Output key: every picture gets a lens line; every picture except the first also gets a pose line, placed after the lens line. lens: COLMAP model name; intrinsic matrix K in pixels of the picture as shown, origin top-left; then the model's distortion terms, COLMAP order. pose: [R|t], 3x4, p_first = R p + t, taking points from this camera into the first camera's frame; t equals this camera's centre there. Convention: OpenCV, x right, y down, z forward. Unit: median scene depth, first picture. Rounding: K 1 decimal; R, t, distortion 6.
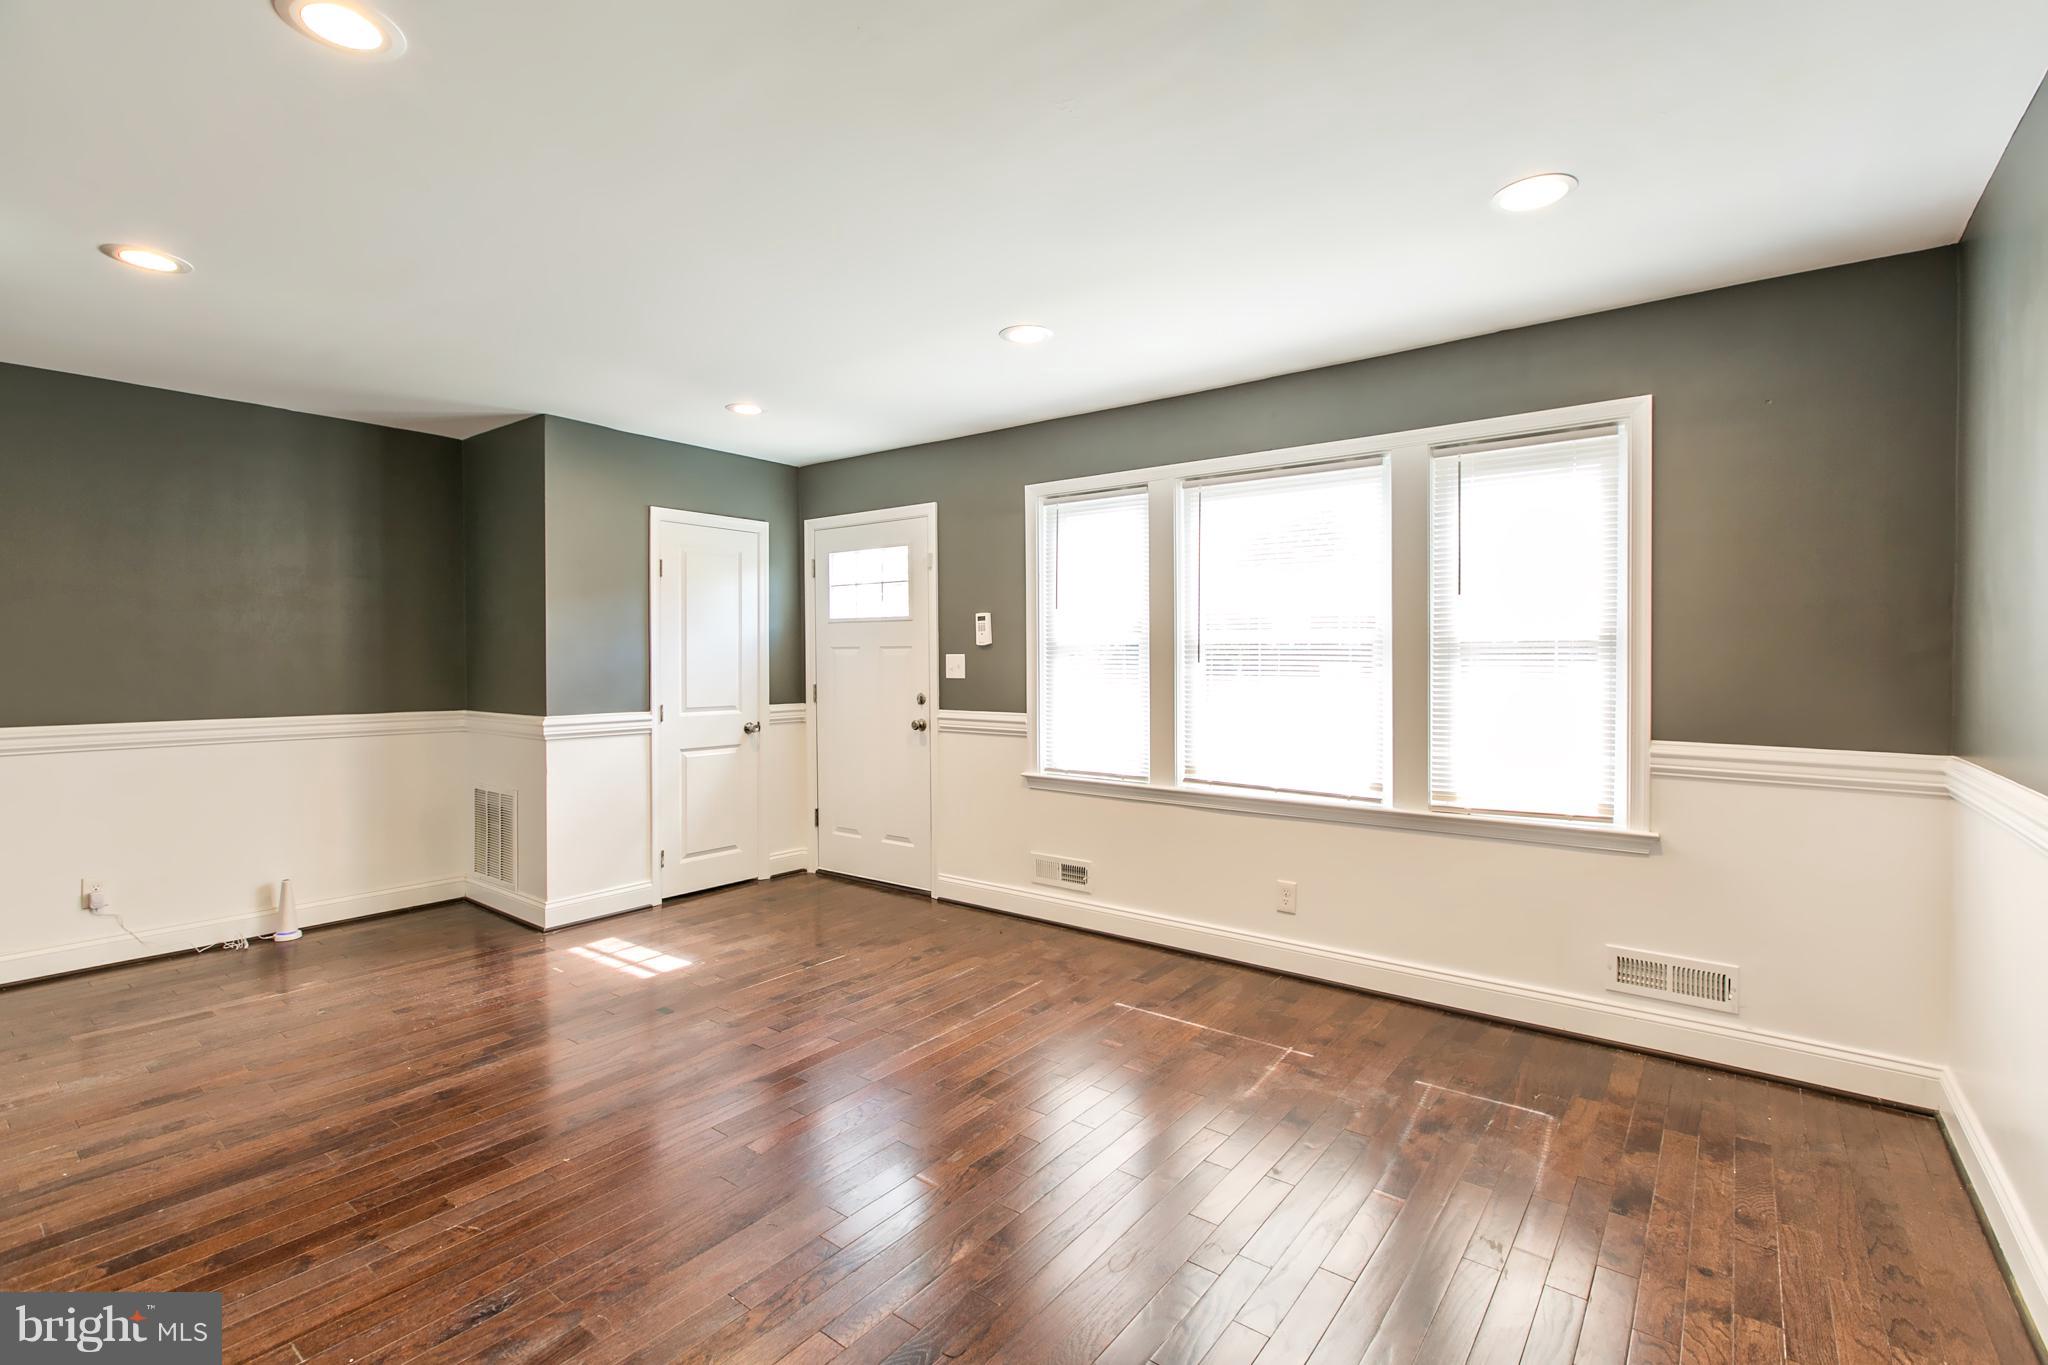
lens RADIAL K [[915.4, 0, 1080.3], [0, 915.4, 665.7], [0, 0, 1]] dist [-0.002439, -0.000956]
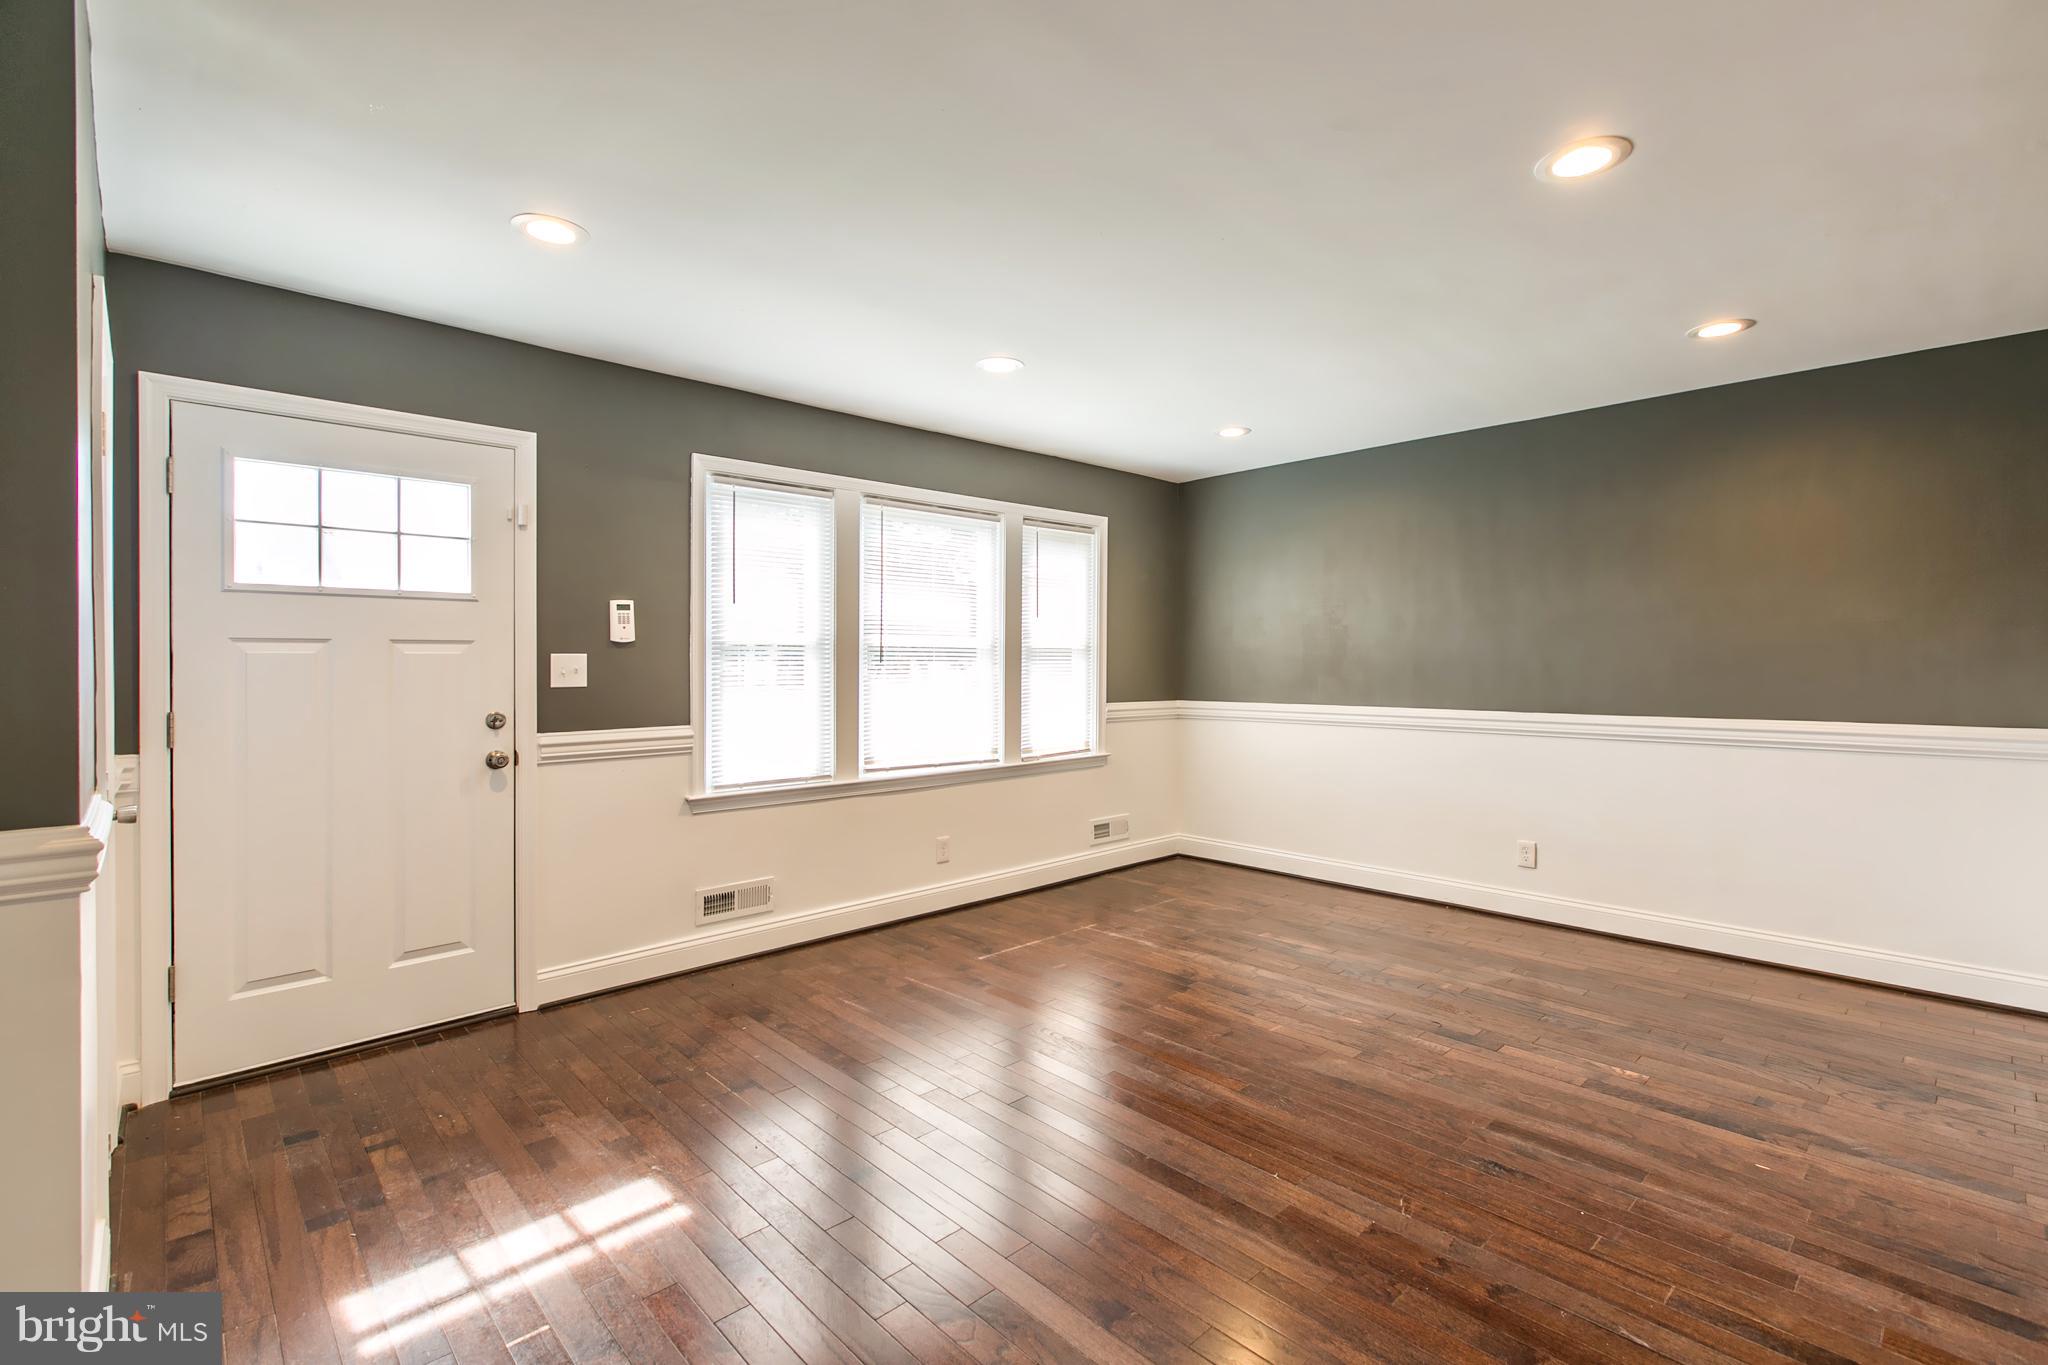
lens RADIAL K [[902.1, 0, 992.3], [0, 902.1, 657.9], [0, 0, 1]] dist [0.007966, 0.000136]
pose [[0.209319, 0.001151, 0.977847, -0.901784], [0.007939, 0.999964, -0.002876, -0.005281], [-0.977815, 0.008365, 0.209302, 0.625706]]
